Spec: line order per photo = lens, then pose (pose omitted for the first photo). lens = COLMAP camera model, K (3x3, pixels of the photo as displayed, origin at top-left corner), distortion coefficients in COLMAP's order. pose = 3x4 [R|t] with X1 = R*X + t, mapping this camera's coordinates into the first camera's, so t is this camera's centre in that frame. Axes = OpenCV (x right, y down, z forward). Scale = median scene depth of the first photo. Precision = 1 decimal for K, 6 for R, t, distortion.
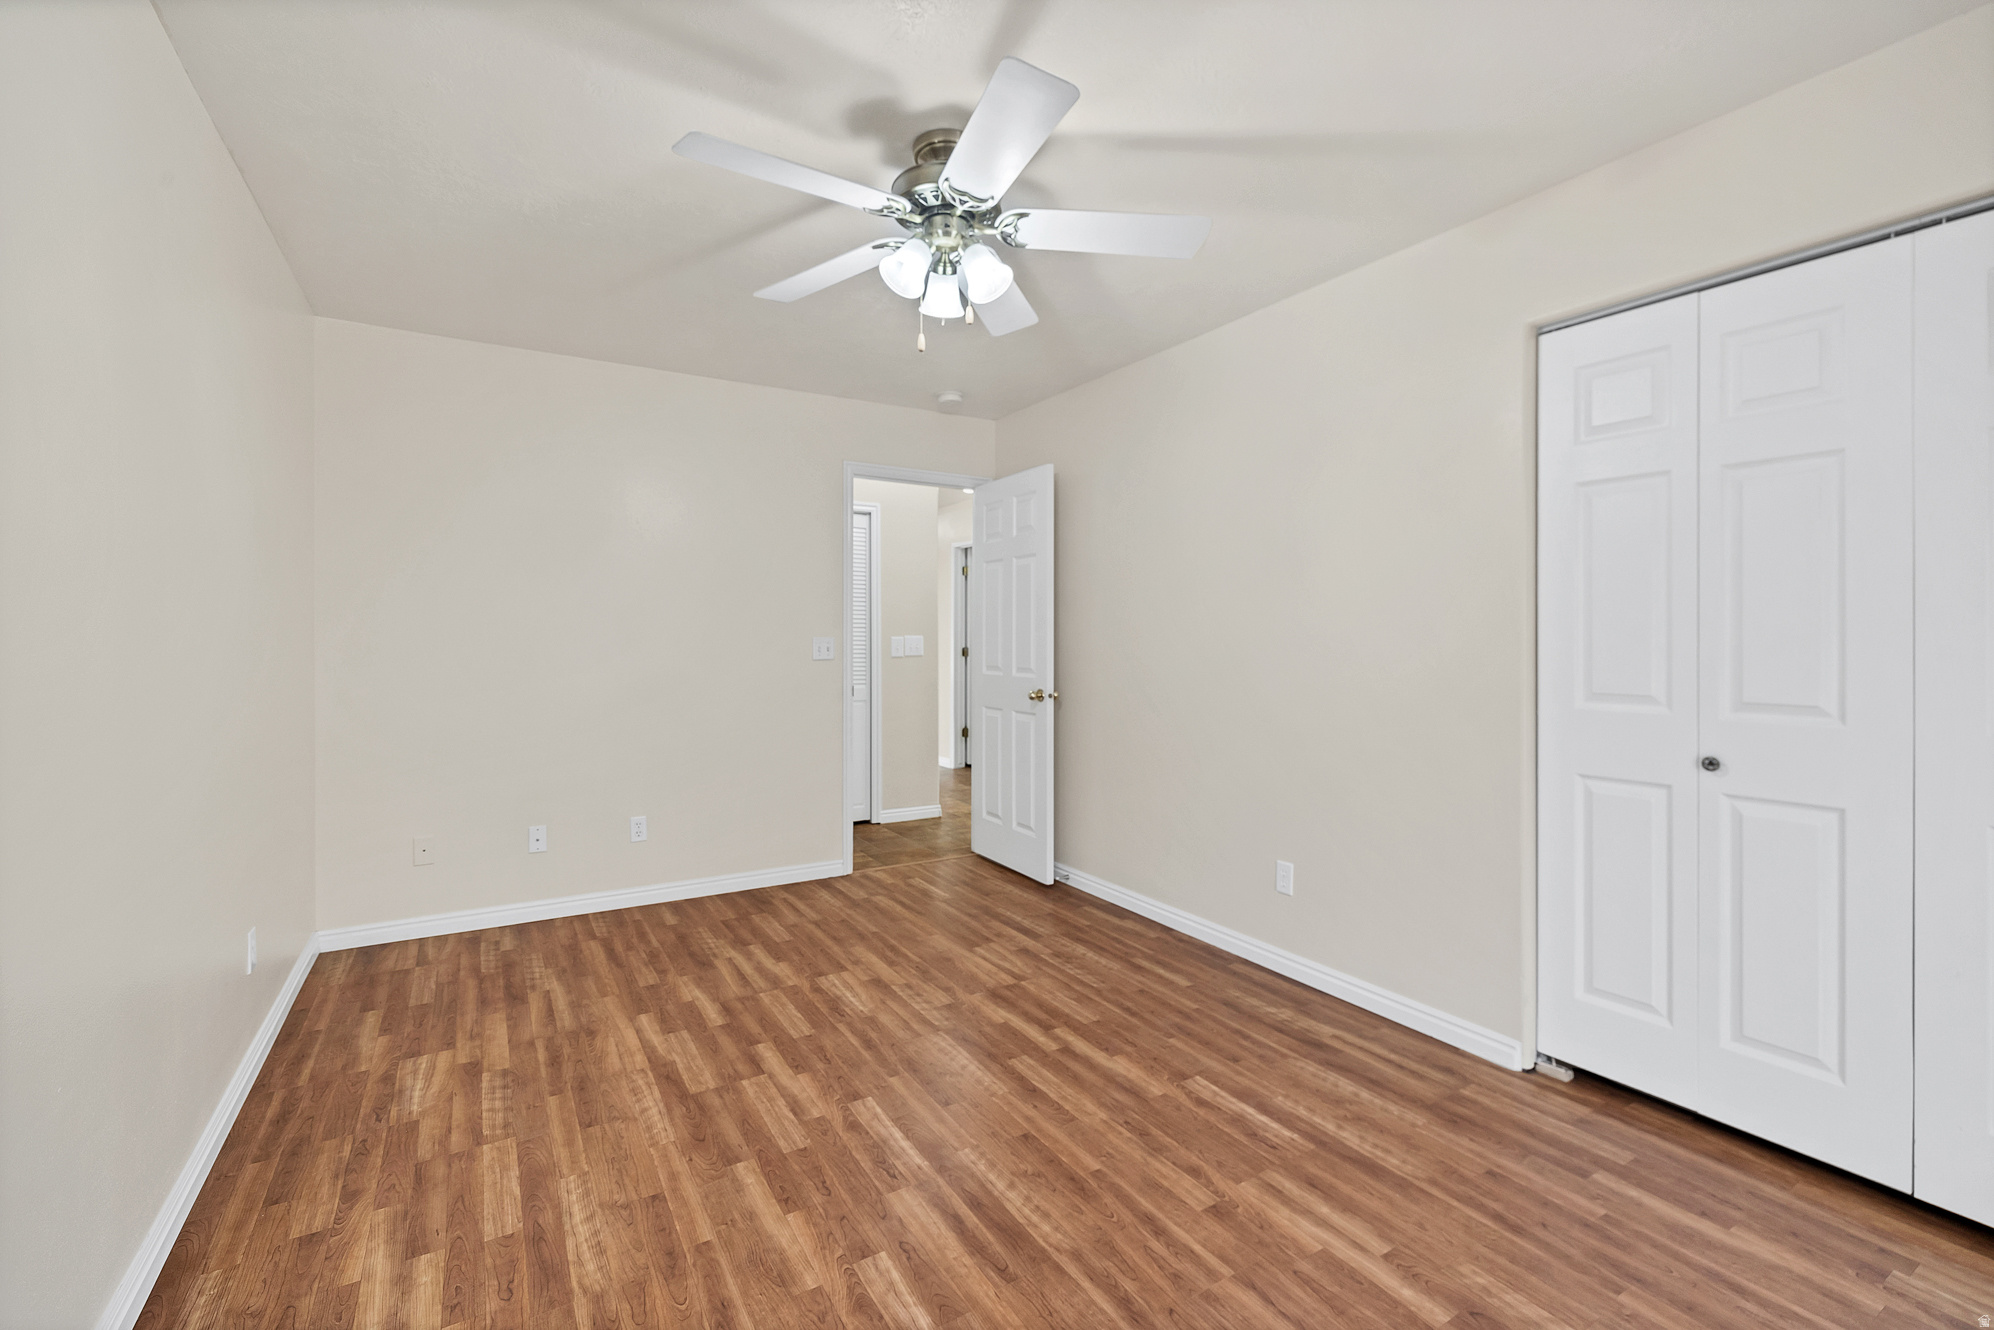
lens RADIAL K [[866.9, 0, 998.4], [0, 866.9, 649.4], [0, 0, 1]] dist [0.004381, -0.001066]
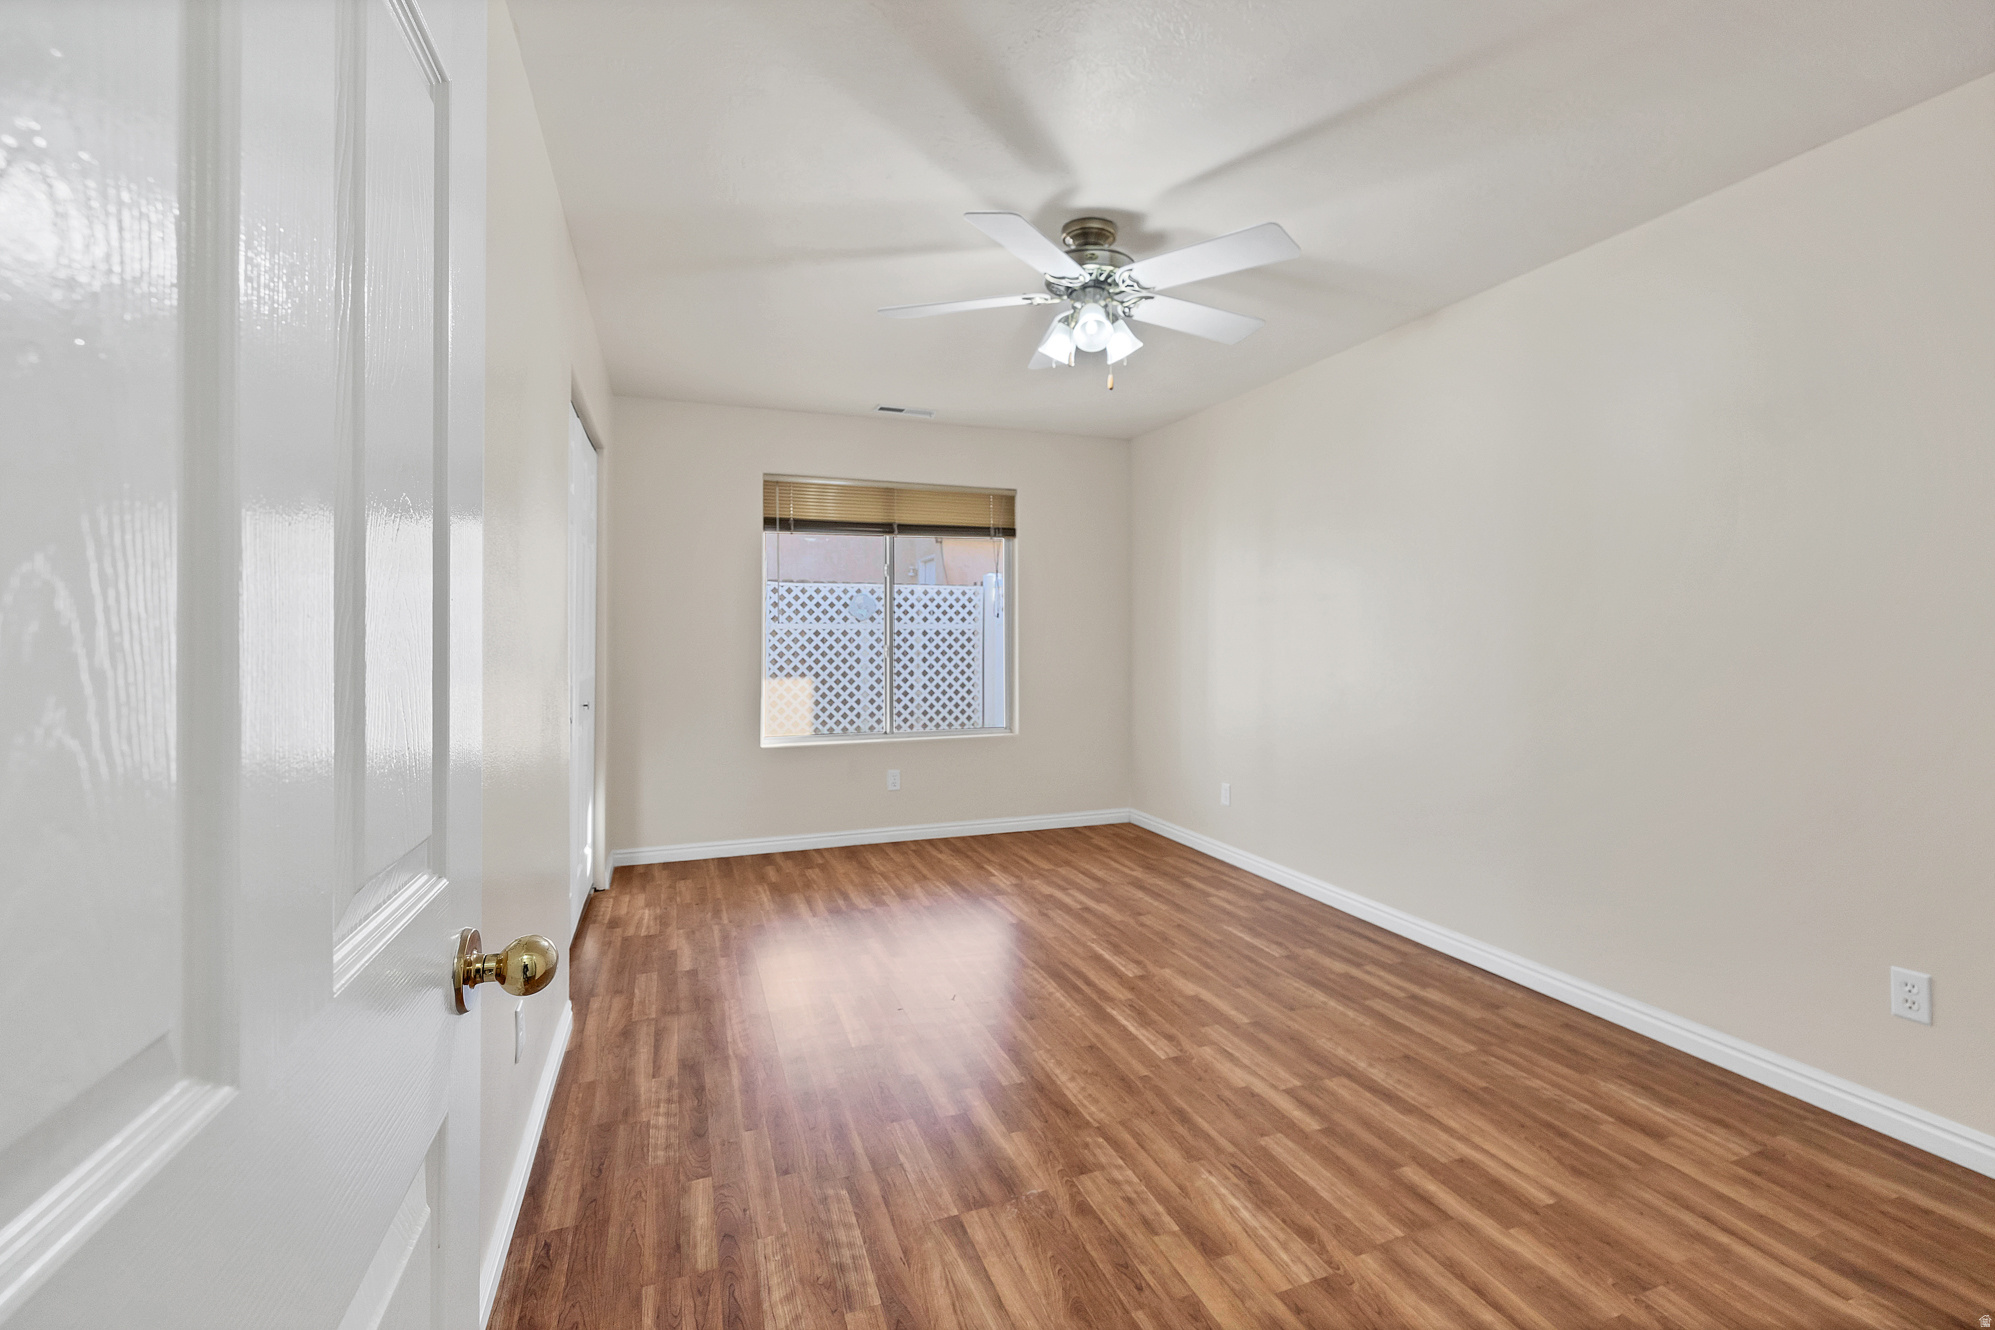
lens RADIAL K [[867.4, 0, 996.7], [0, 867.4, 649.4], [0, 0, 1]] dist [0.004381, -0.001066]
pose [[-0.981689, 0.001002, 0.190487, -0.134269], [0.006582, 0.999567, 0.028667, -0.019964], [-0.190375, 0.029396, -0.981271, 1.848356]]
